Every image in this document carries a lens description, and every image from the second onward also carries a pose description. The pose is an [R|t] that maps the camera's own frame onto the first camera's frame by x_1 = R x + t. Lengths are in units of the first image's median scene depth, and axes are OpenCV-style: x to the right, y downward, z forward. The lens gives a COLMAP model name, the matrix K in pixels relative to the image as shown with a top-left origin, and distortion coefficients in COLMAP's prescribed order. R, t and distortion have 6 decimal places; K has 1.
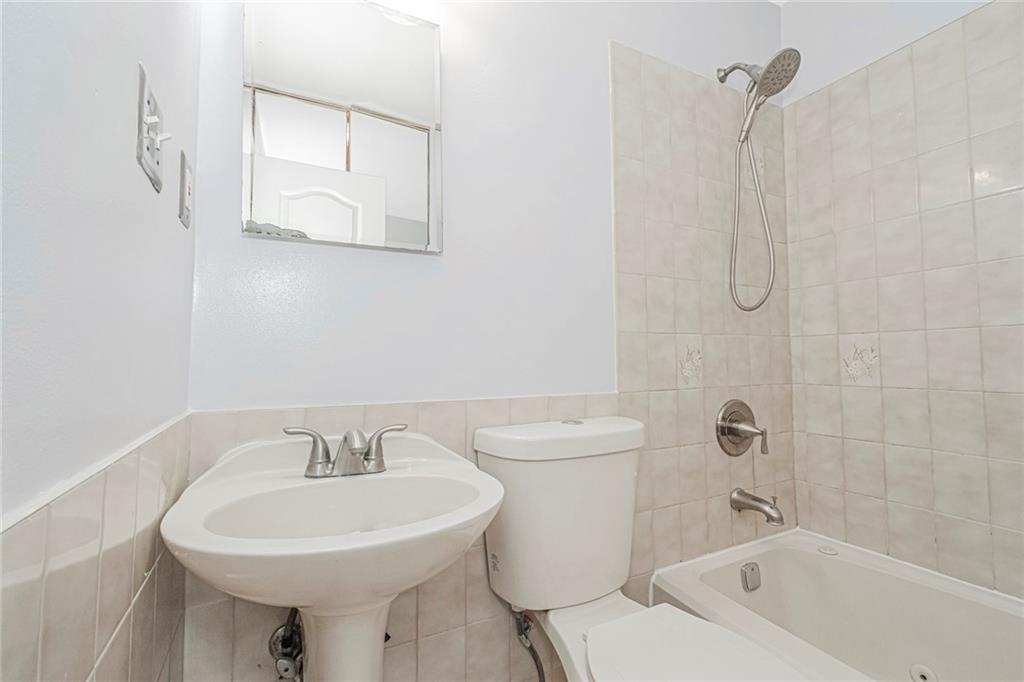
lens RADIAL K [[447.6, 0, 513.0], [0, 447.6, 340.4], [0, 0, 1]] dist [-0.001716, -0.000303]
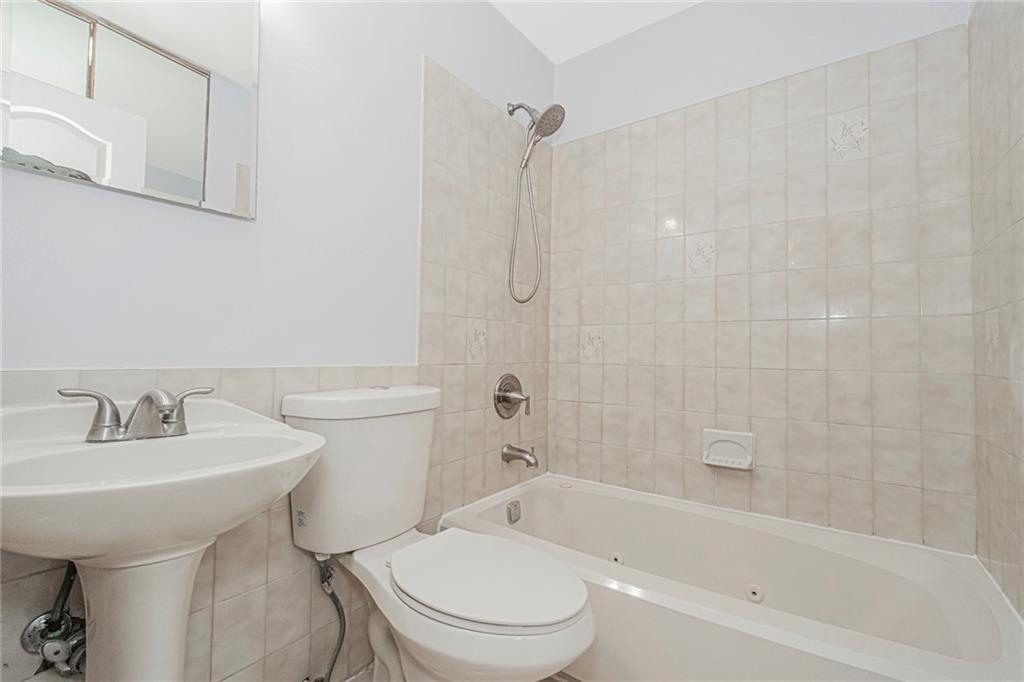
lens RADIAL K [[447.6, 0, 513.0], [0, 447.6, 340.4], [0, 0, 1]] dist [-0.001716, -0.000303]
pose [[0.891759, 0.035151, 0.451143, -0.064721], [-0.043923, 0.998995, 0.008985, 0.030202], [-0.450374, -0.027828, 0.892406, -0.126868]]
